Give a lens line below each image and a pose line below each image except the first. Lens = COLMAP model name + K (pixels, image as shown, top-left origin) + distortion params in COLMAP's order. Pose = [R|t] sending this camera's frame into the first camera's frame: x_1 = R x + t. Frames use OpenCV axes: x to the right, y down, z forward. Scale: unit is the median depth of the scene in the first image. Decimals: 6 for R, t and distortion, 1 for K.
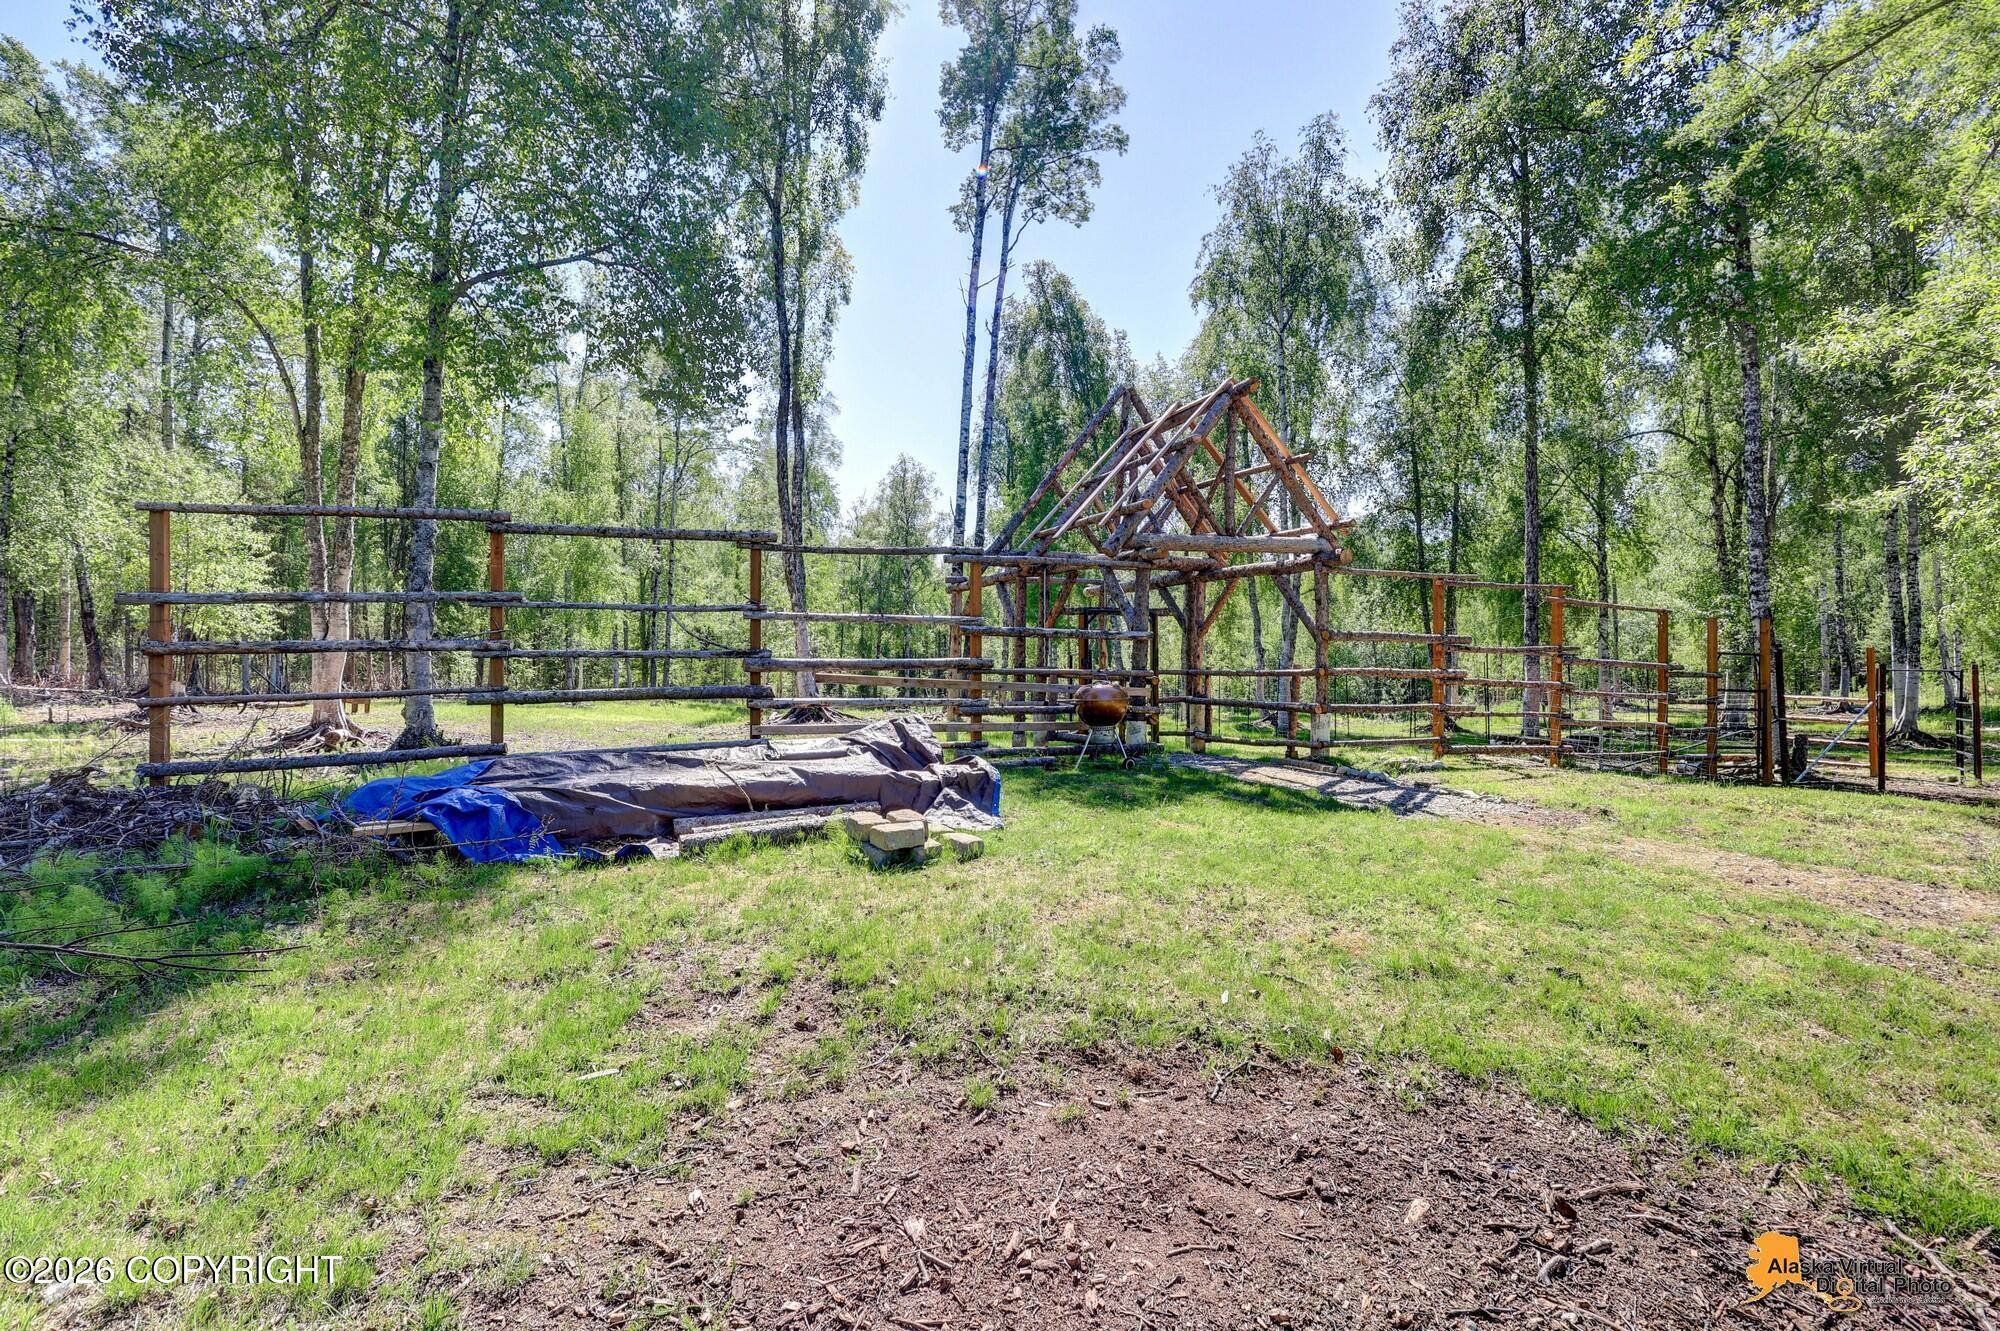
lens RADIAL K [[939.6, 0, 999.8], [0, 939.6, 659.3], [0, 0, 1]] dist [0.000105, 0.000235]
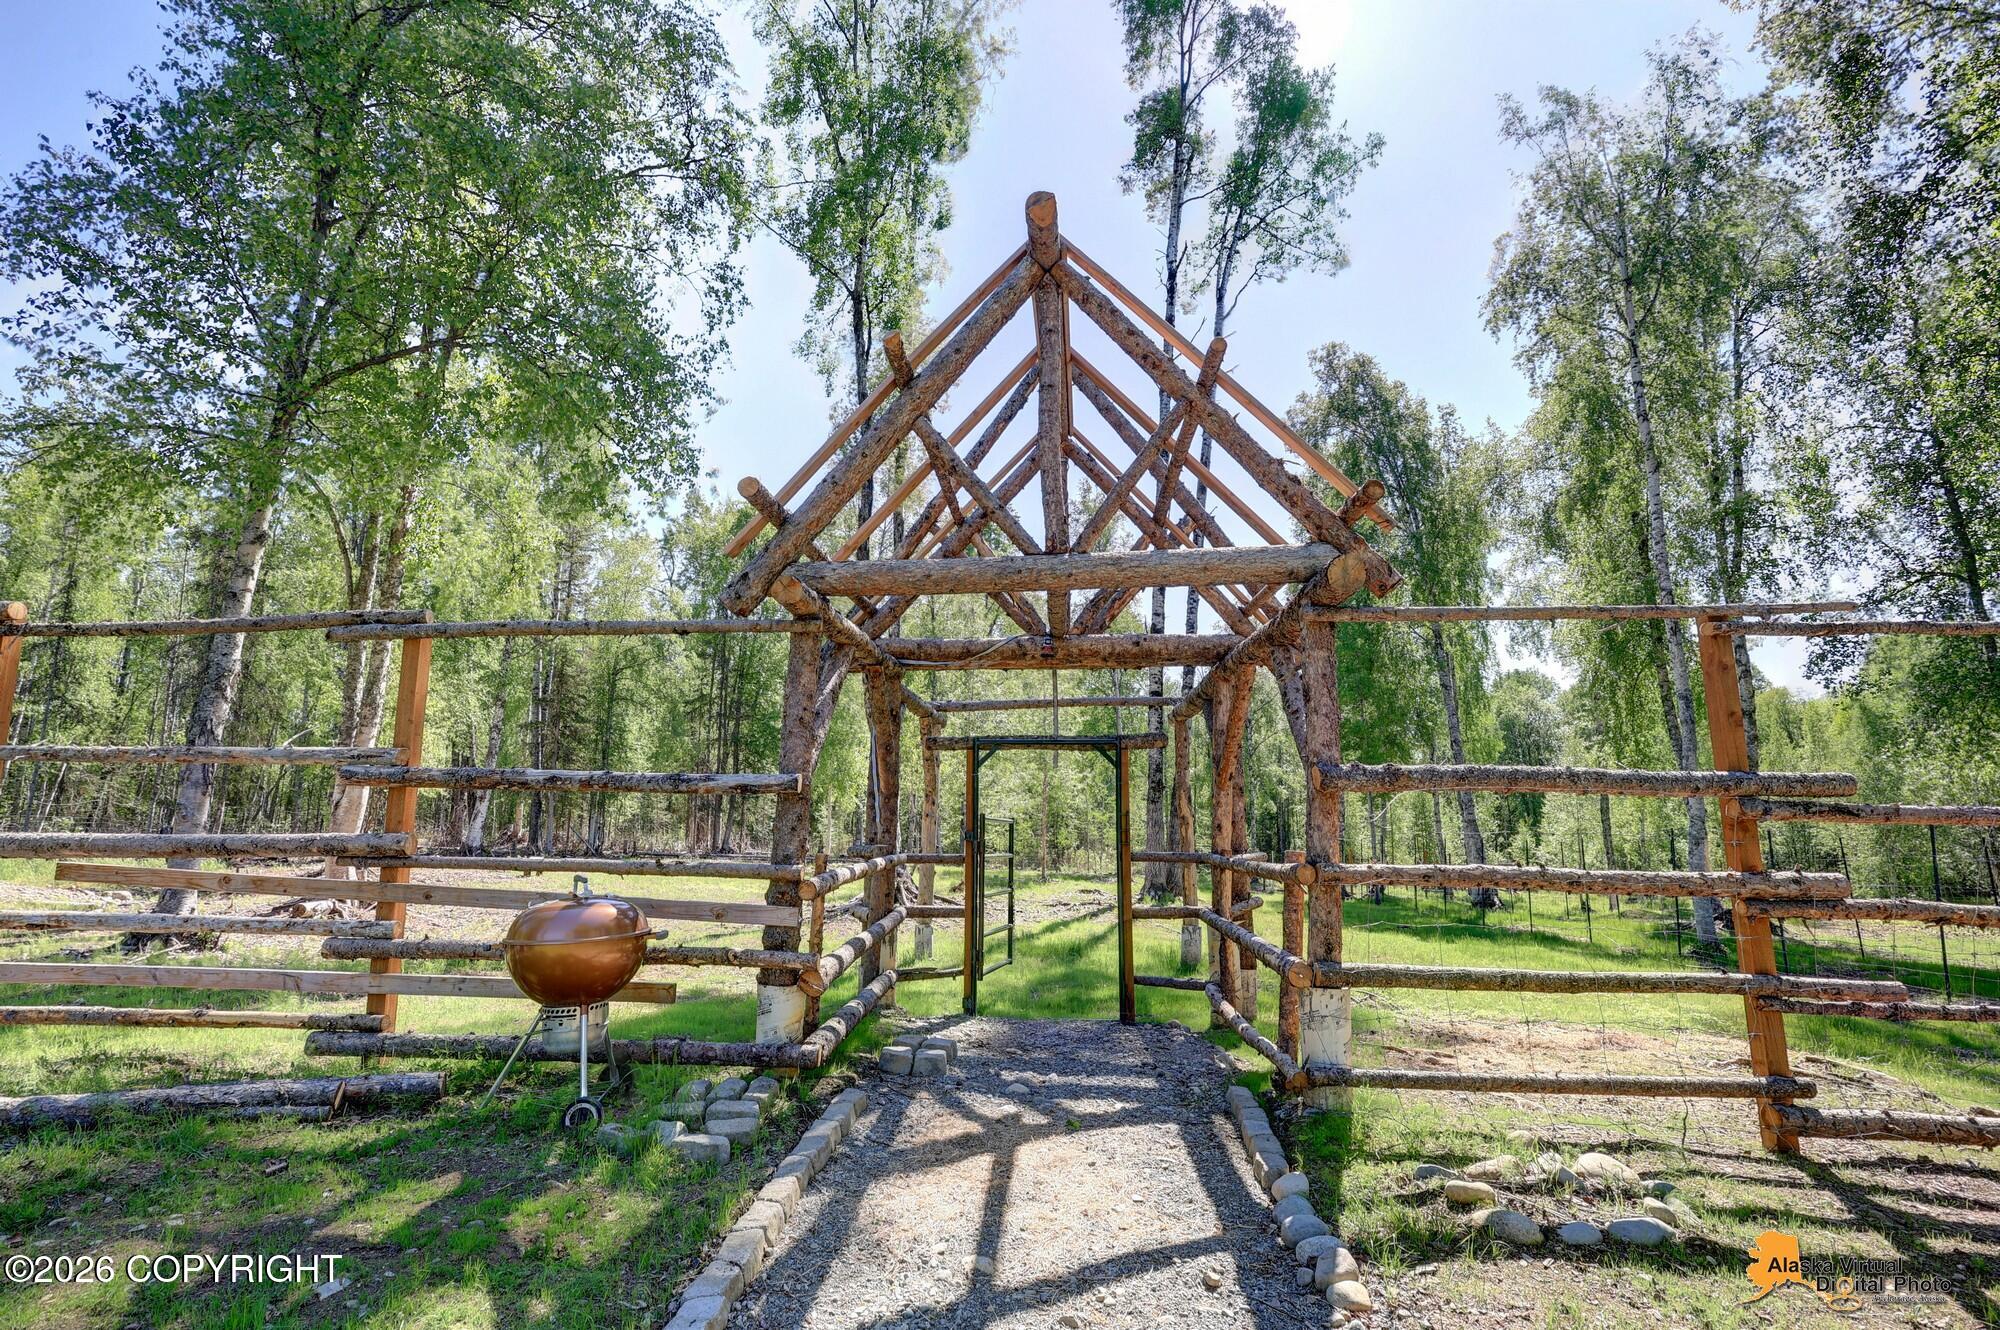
lens RADIAL K [[939.6, 0, 999.8], [0, 939.6, 658.8], [0, 0, 1]] dist [0.000105, 0.000235]
pose [[0.901450, -0.077880, -0.425820, 0.128764], [0.002256, 0.984515, -0.175286, -0.001142], [0.432877, 0.157050, 0.887667, 0.195262]]
